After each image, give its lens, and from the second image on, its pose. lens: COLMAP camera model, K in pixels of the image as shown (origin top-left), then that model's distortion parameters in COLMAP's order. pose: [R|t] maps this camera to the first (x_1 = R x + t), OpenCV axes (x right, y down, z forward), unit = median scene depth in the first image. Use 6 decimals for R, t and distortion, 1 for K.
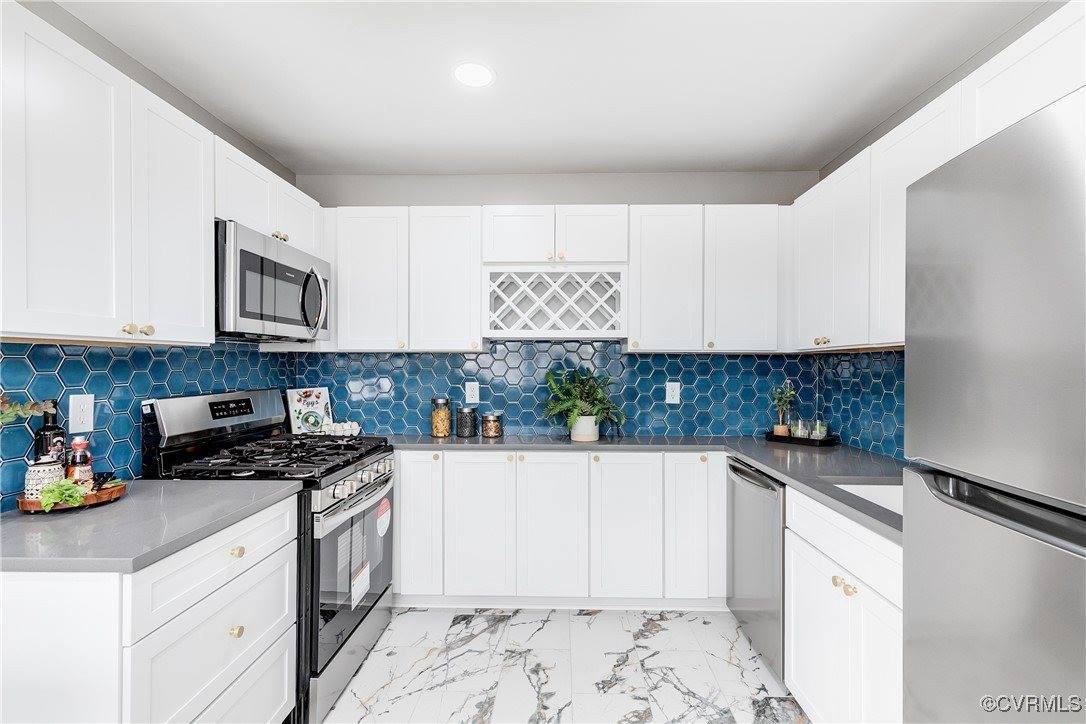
lens RADIAL K [[500.5, 0, 546.3], [0, 500.5, 365.6], [0, 0, 1]] dist [0.012052, -0.000720]
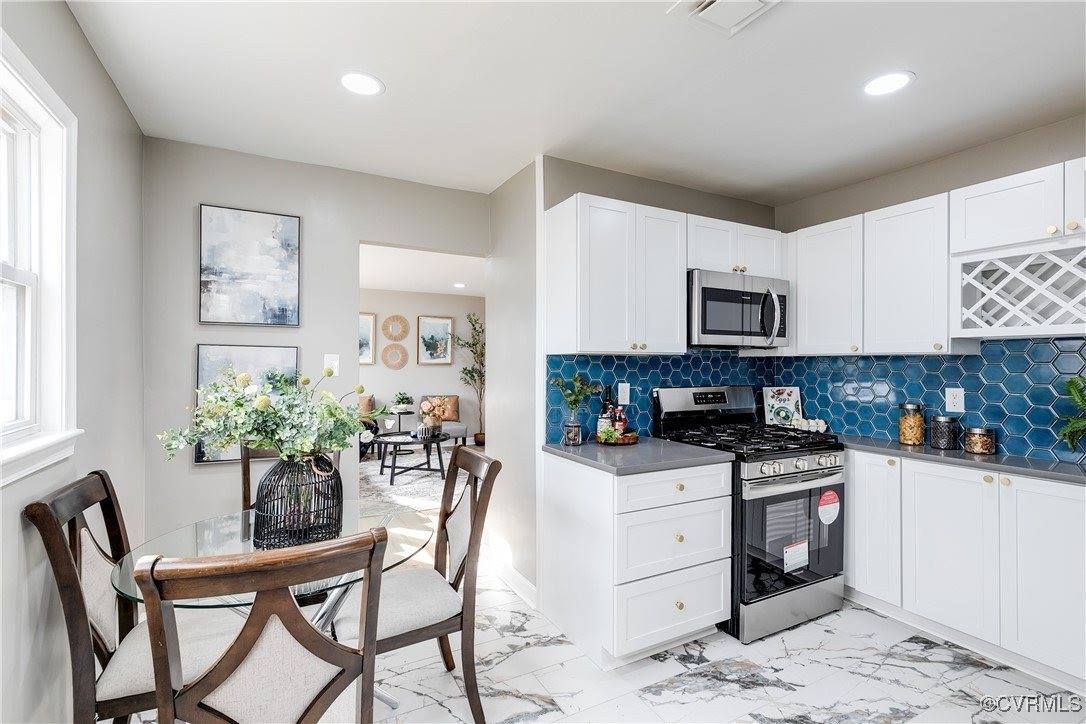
lens RADIAL K [[500.5, 0, 542.1], [0, 500.5, 362.7], [0, 0, 1]] dist [0.012052, -0.000720]
pose [[0.500325, -0.001085, -0.865837, 0.291174], [-0.006890, 0.999963, -0.005235, -0.002286], [0.865810, 0.008585, 0.500299, -0.083976]]
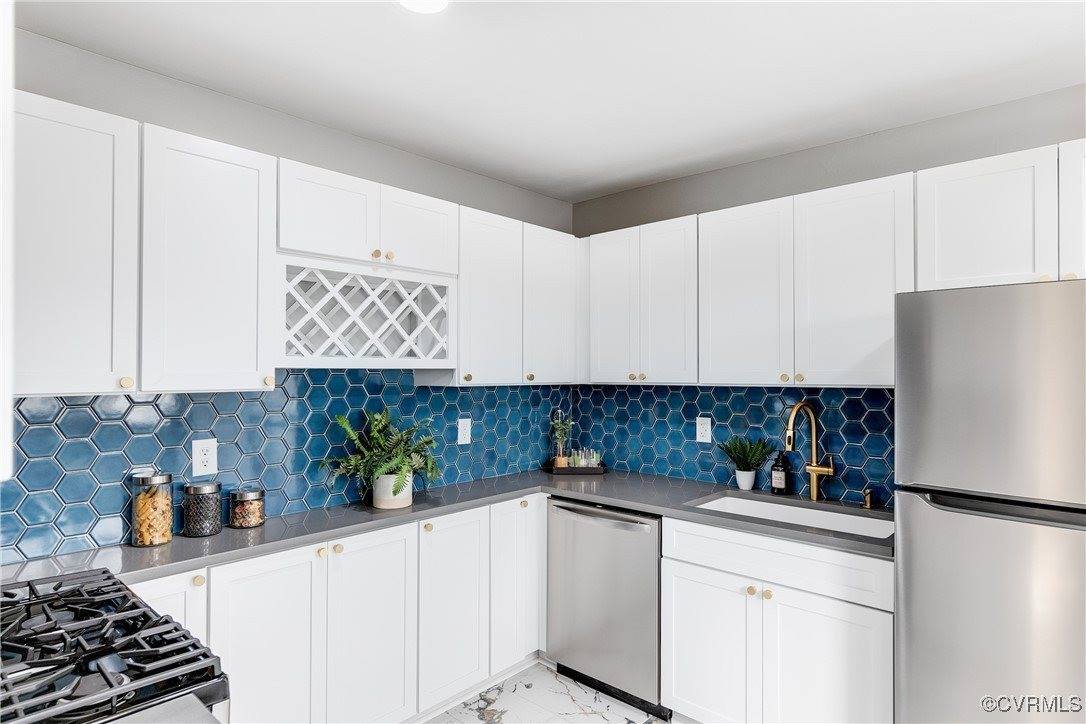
lens RADIAL K [[606.2, 0, 544.3], [0, 606.2, 366.4], [0, 0, 1]] dist [0.005113, 0.000371]
pose [[0.653030, 0.004193, 0.757321, -0.485026], [0.005161, 0.999937, -0.009986, -0.049493], [-0.757315, 0.010430, 0.652967, 0.259696]]
